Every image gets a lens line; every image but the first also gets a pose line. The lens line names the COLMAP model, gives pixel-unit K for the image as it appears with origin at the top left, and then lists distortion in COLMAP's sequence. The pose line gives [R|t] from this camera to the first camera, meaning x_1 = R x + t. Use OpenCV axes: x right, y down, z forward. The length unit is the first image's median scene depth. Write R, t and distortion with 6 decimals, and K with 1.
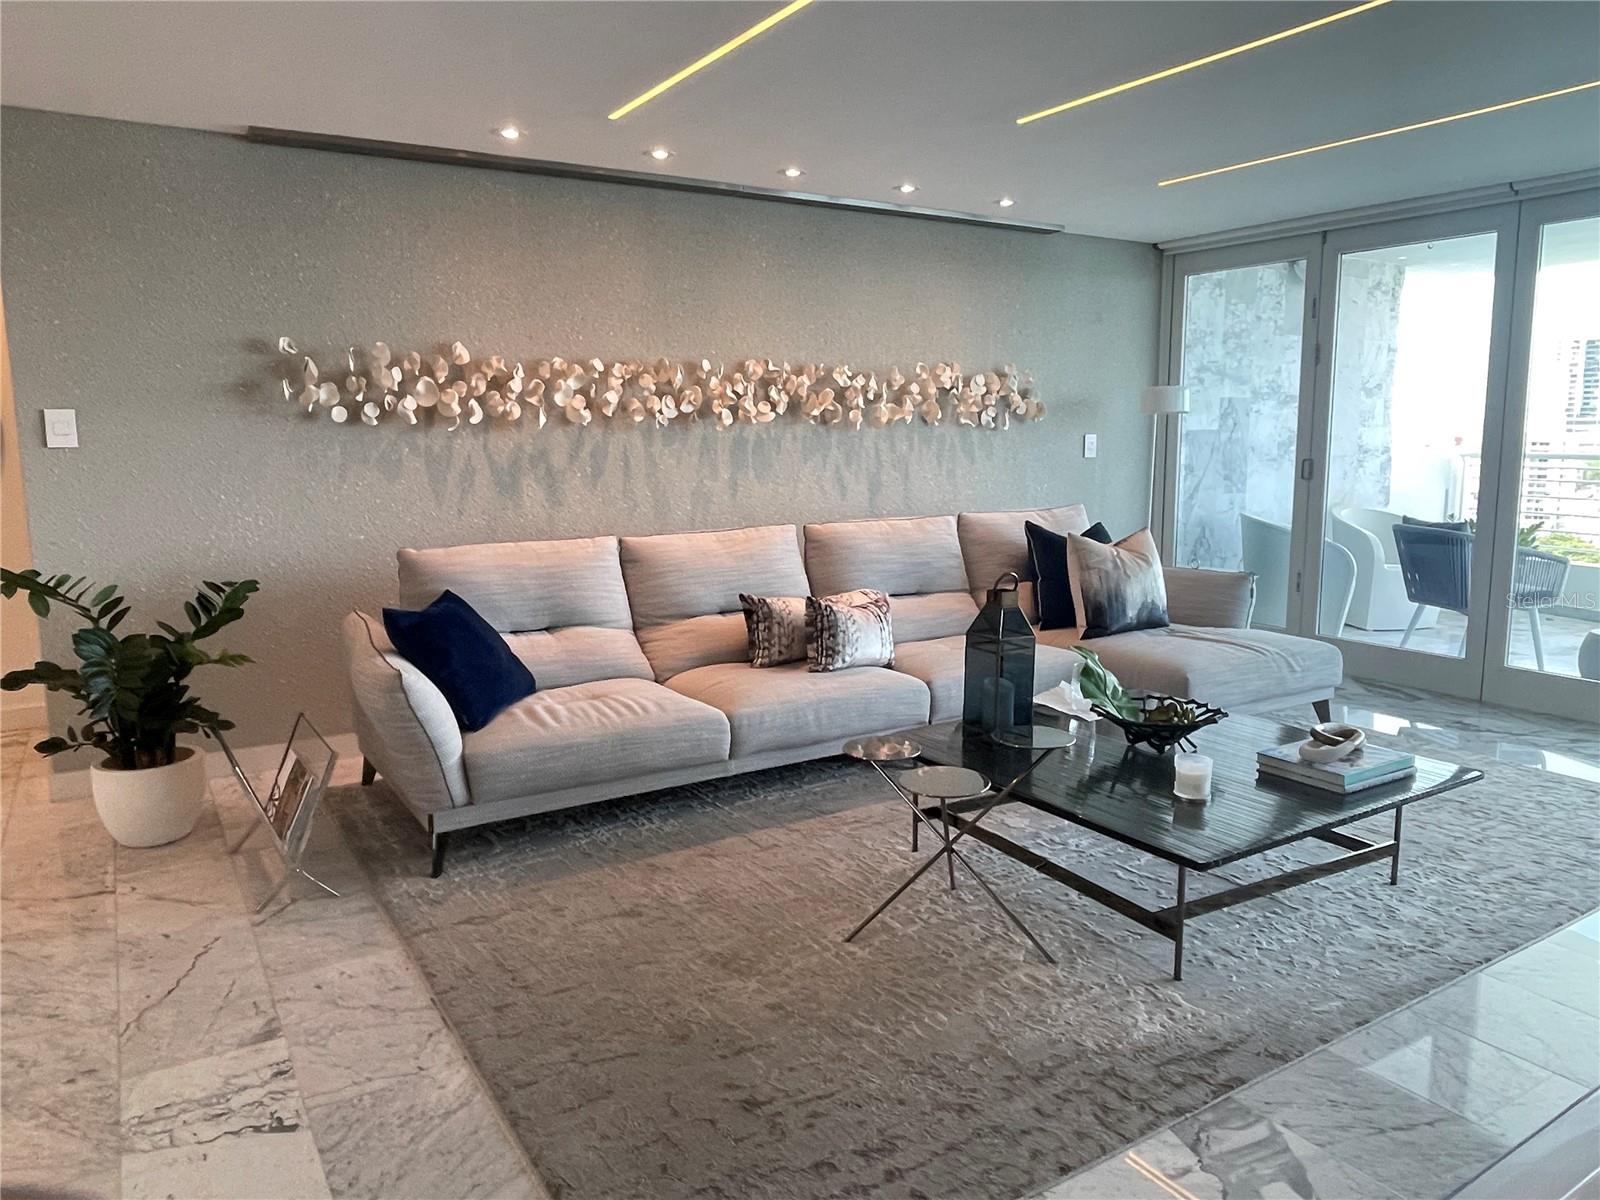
lens RADIAL K [[1096.4, 0, 806.3], [0, 1096.4, 595.7], [0, 0, 1]] dist [-0.008154, -0.005337]
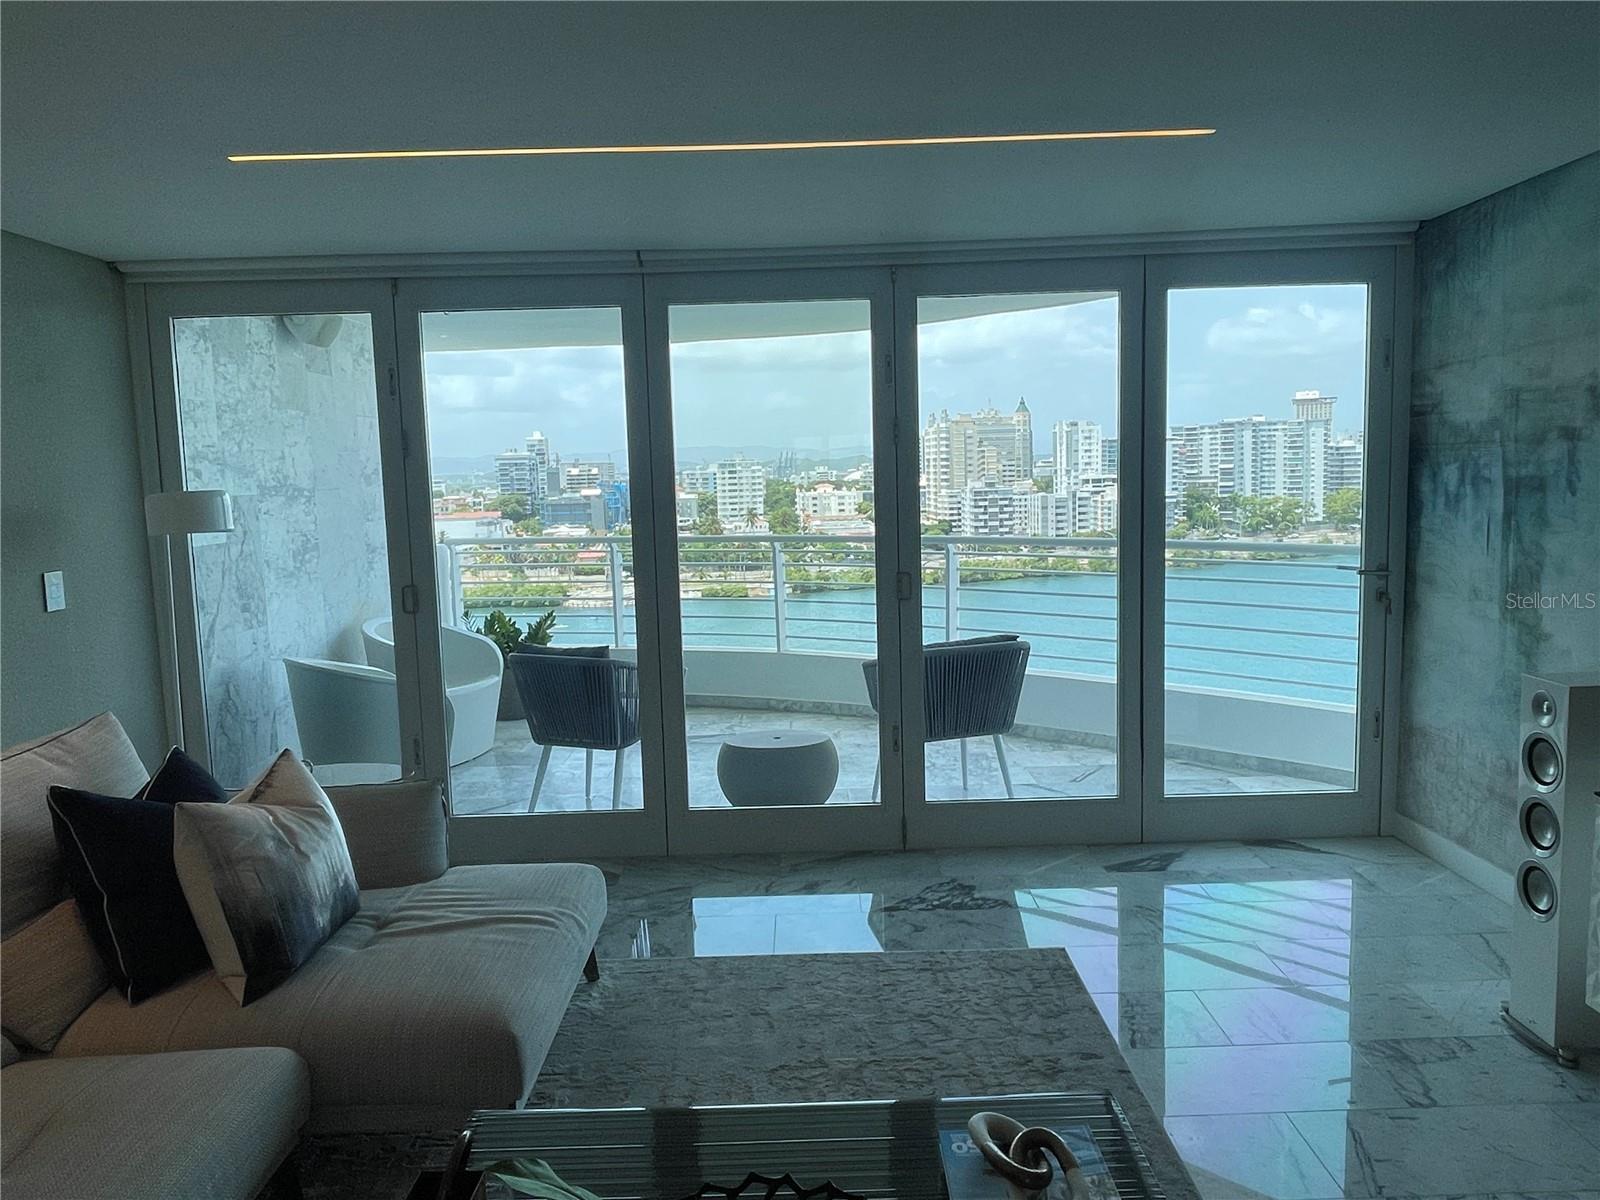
lens RADIAL K [[1096.4, 0, 792.9], [0, 1096.4, 593.2], [0, 0, 1]] dist [-0.008154, -0.005337]
pose [[0.535724, -0.104228, 0.837936, -0.015620], [0.146880, 0.988727, 0.029079, -0.087939], [-0.831520, 0.107498, 0.544994, 0.329410]]
